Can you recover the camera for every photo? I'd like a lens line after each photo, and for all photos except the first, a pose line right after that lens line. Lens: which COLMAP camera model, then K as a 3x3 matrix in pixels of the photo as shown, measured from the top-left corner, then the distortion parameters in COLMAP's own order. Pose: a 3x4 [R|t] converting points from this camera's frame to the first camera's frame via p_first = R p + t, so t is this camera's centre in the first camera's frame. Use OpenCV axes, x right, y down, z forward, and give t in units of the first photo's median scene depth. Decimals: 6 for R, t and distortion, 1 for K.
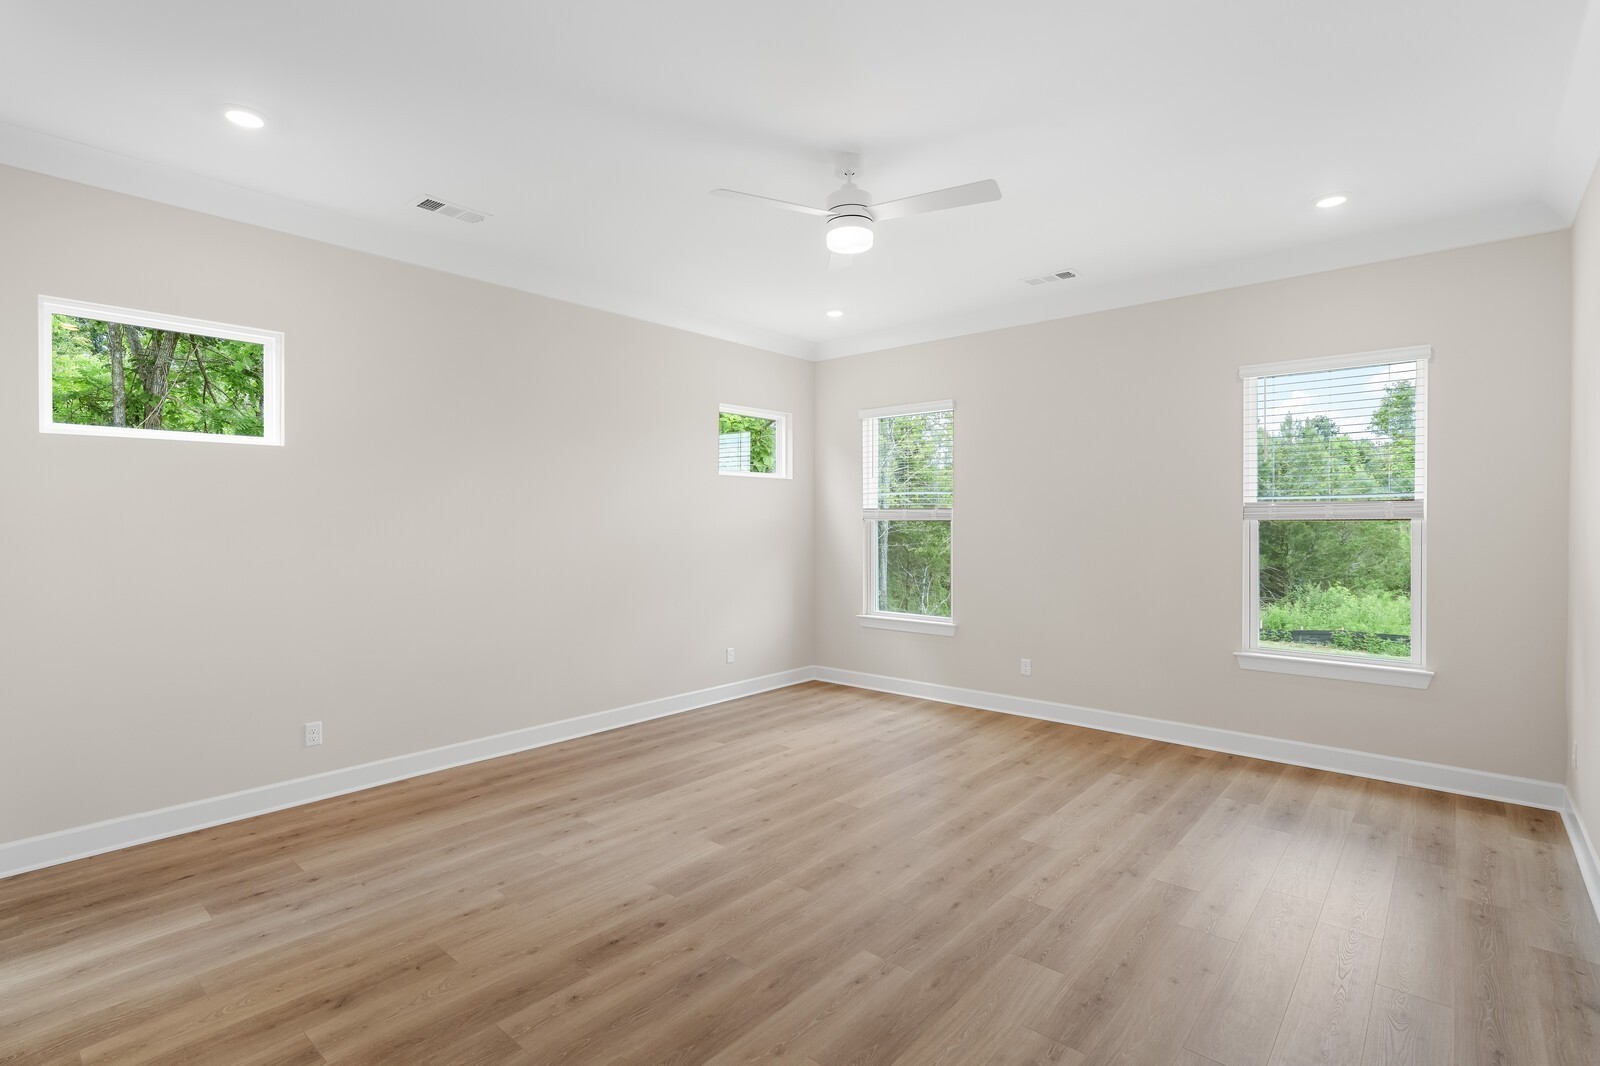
lens RADIAL K [[764.9, 0, 800.9], [0, 764.9, 526.8], [0, 0, 1]] dist [-0.000456, -0.000063]
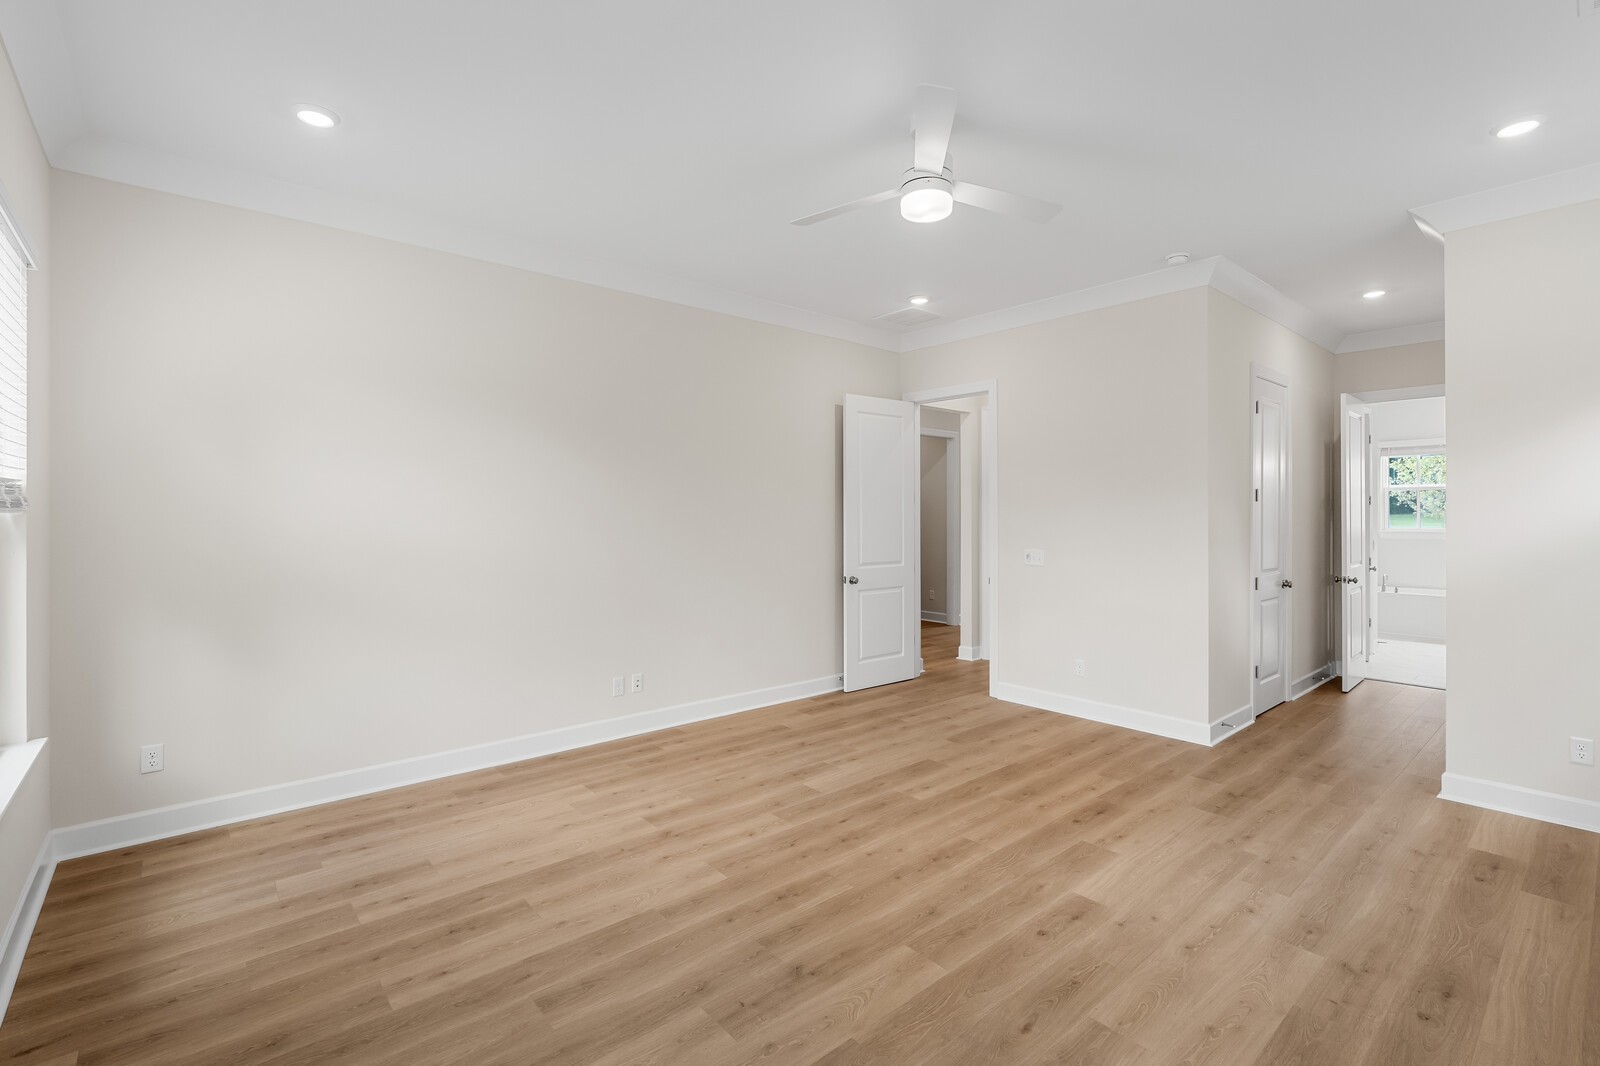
lens RADIAL K [[715.9, 0, 798.6], [0, 715.9, 523.0], [0, 0, 1]] dist [0.000358, 0.000061]
pose [[-0.989471, -0.003765, 0.144681, 0.090418], [-0.001091, 0.999827, 0.018554, -0.013136], [-0.144726, 0.018201, -0.989304, 1.818732]]
